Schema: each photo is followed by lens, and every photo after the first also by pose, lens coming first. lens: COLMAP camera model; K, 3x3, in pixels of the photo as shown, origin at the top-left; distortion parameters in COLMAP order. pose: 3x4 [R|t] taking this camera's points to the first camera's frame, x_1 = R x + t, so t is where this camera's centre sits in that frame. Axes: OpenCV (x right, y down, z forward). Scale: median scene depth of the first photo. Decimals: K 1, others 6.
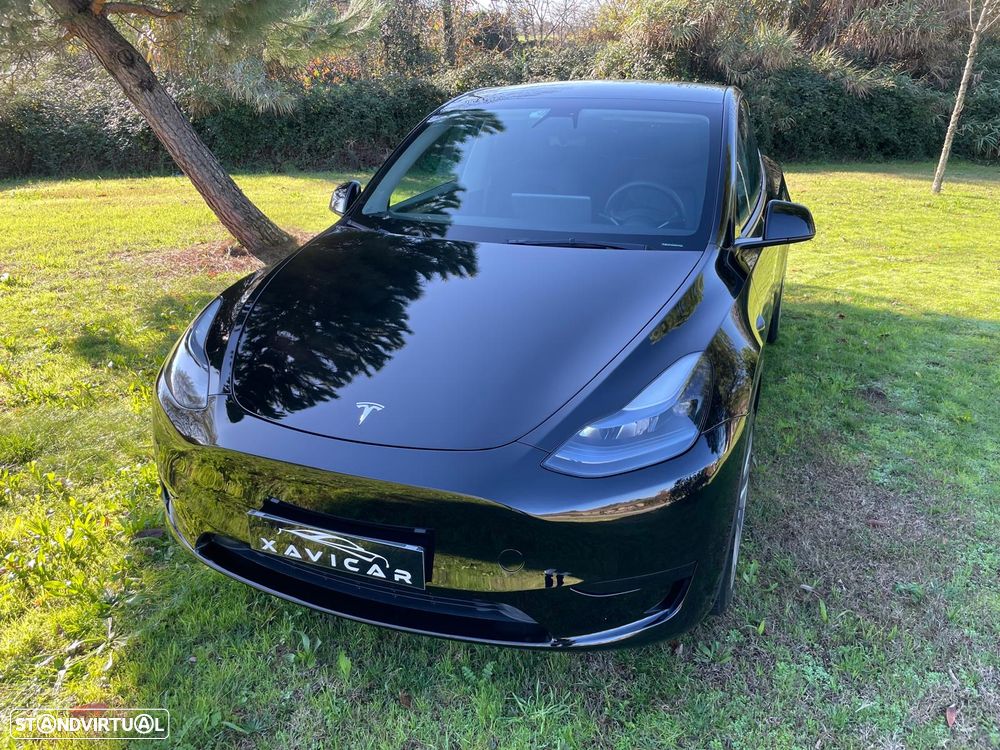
lens RADIAL K [[758.2, 0, 504.0], [0, 758.2, 369.2], [0, 0, 1]] dist [0.065894, -0.094559]
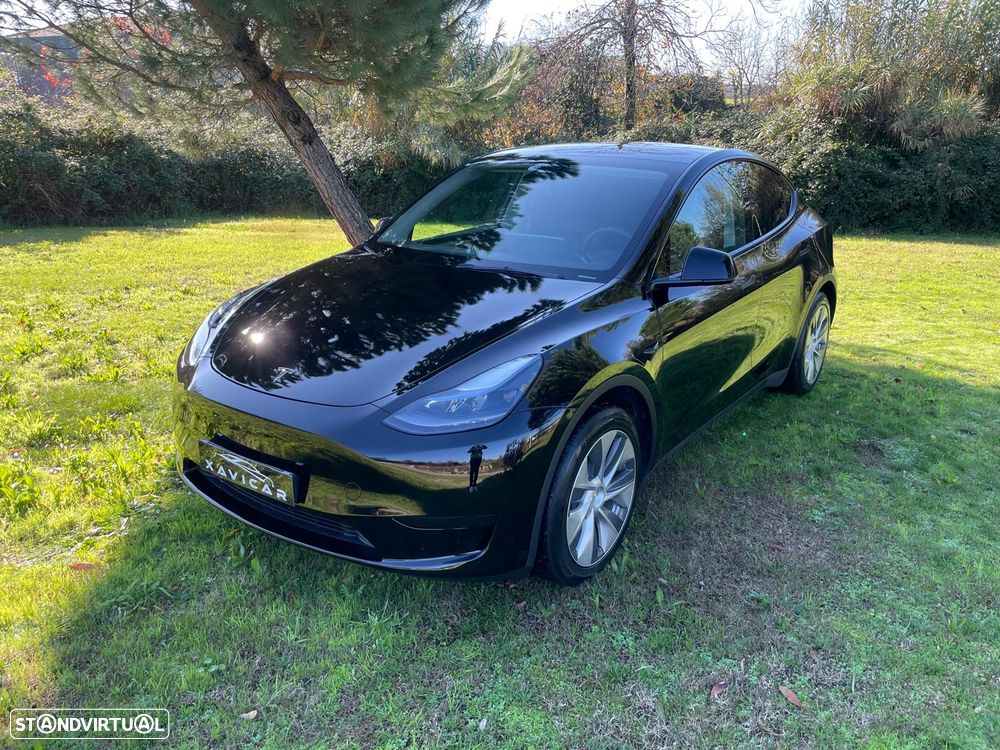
lens RADIAL K [[757.3, 0, 507.2], [0, 757.3, 371.8], [0, 0, 1]] dist [0.069892, -0.101415]
pose [[0.966550, 0.093214, -0.238940, 0.179462], [-0.109040, 0.992577, -0.053867, 0.027540], [0.232146, 0.078119, 0.969539, -0.074563]]
